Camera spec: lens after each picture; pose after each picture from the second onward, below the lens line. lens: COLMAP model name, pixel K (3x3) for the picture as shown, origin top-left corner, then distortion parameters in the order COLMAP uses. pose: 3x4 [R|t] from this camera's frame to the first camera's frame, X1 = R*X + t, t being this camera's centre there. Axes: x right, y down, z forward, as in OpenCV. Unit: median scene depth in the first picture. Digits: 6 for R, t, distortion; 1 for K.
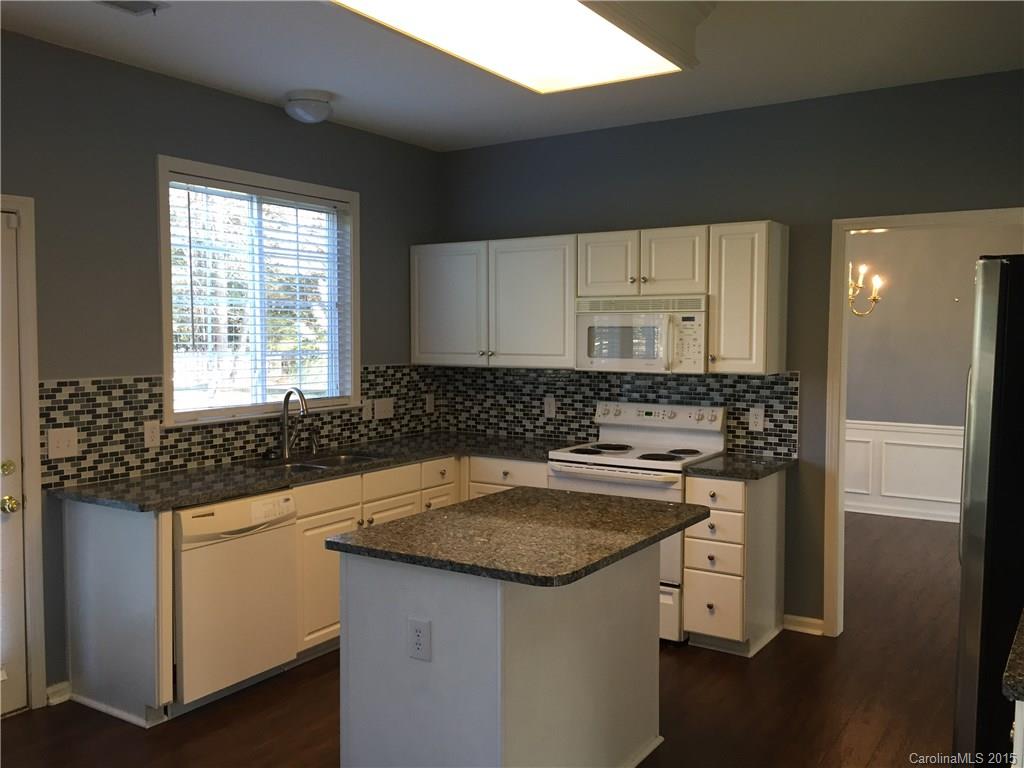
lens RADIAL K [[882.2, 0, 512.2], [0, 882.2, 381.6], [0, 0, 1]] dist [0.082254, -0.010750]
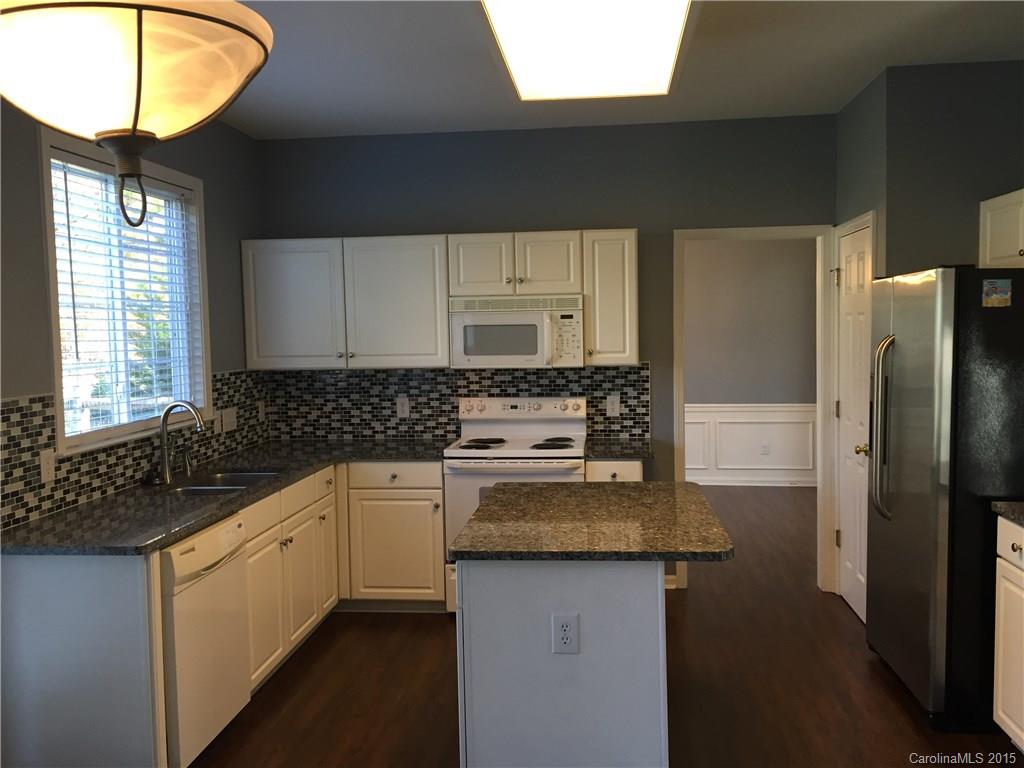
lens RADIAL K [[882.2, 0, 511.9], [0, 882.2, 381.5], [0, 0, 1]] dist [0.082254, -0.010750]
pose [[0.892964, -0.046232, 0.447748, -0.336577], [0.044958, 0.998898, 0.013480, -0.008976], [-0.447877, 0.008093, 0.894058, 0.063126]]
